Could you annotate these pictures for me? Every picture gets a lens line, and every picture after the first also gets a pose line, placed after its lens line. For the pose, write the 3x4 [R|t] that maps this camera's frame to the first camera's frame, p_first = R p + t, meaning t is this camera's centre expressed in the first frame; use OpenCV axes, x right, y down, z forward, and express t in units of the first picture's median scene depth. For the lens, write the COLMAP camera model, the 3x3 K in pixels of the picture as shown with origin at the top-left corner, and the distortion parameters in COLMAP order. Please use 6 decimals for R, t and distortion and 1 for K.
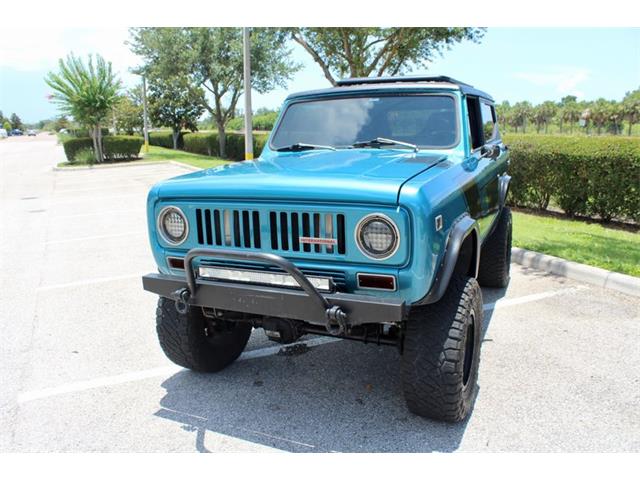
lens RADIAL K [[533.8, 0, 320.0], [0, 533.8, 240.0], [0, 0, 1]] dist [-0.166856, 0.146955]
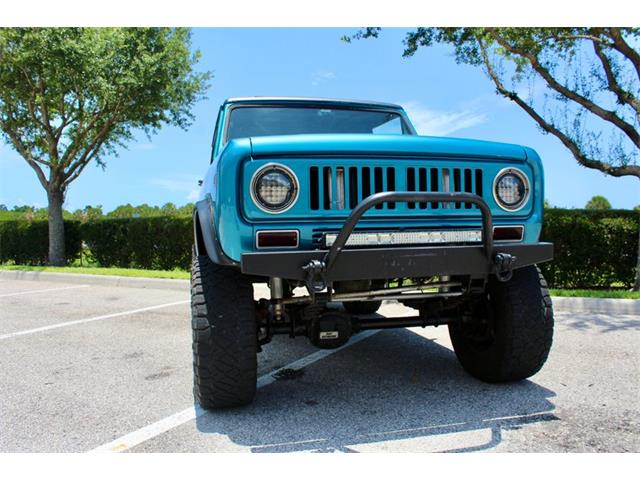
lens RADIAL K [[537.4, 0, 320.0], [0, 537.4, 240.0], [0, 0, 1]] dist [-0.163796, 0.144722]
pose [[0.788339, 0.001032, 0.615240, -0.590906], [0.119983, 0.980540, -0.155385, 0.148332], [-0.603428, 0.196314, 0.772874, 0.293061]]
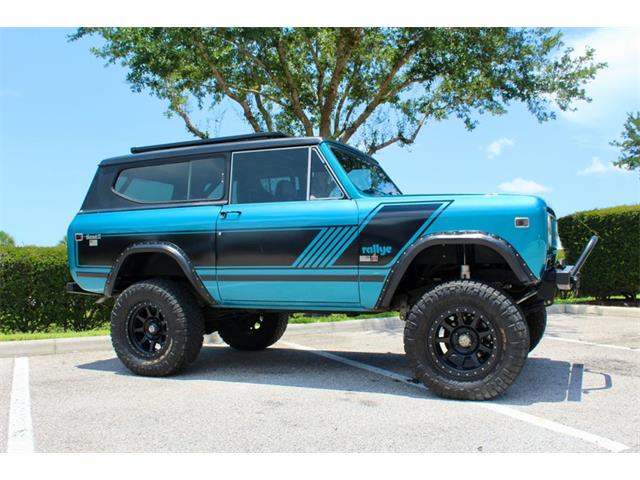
lens RADIAL K [[626.7, 0, 320.0], [0, 626.7, 240.0], [0, 0, 1]] dist [-0.133877, 0.141279]
pose [[-0.016834, 0.057934, 0.998178, -1.394079], [0.231118, 0.971509, -0.052488, -0.045512], [-0.972780, 0.229813, -0.029744, 1.287567]]
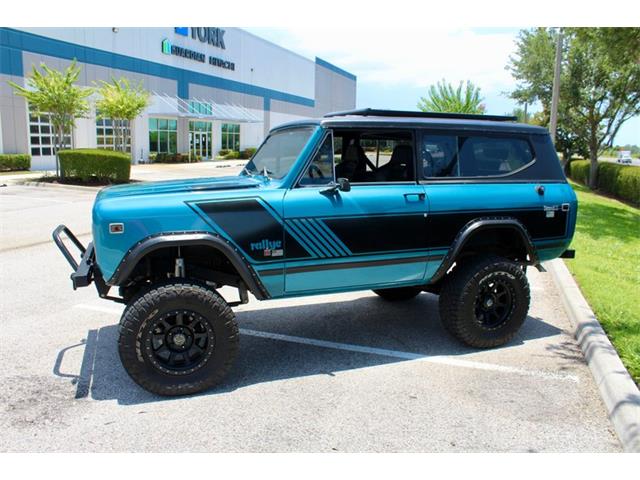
lens RADIAL K [[533.8, 0, 320.0], [0, 533.8, 240.0], [0, 0, 1]] dist [-0.166856, 0.146955]
pose [[0.703731, 0.148935, -0.694681, 1.084774], [-0.176098, 0.983835, 0.032536, -0.101354], [0.688297, 0.099436, 0.718582, 0.266404]]
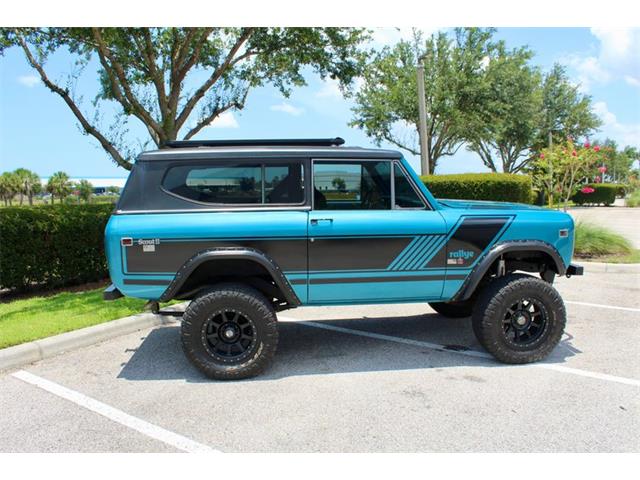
lens RADIAL K [[533.8, 0, 320.0], [0, 533.8, 240.0], [0, 0, 1]] dist [-0.166856, 0.146955]
pose [[-0.508457, -0.064166, 0.858693, -1.083095], [0.208573, 0.958346, 0.195114, -0.416284], [-0.835445, 0.278307, -0.473895, 2.021779]]
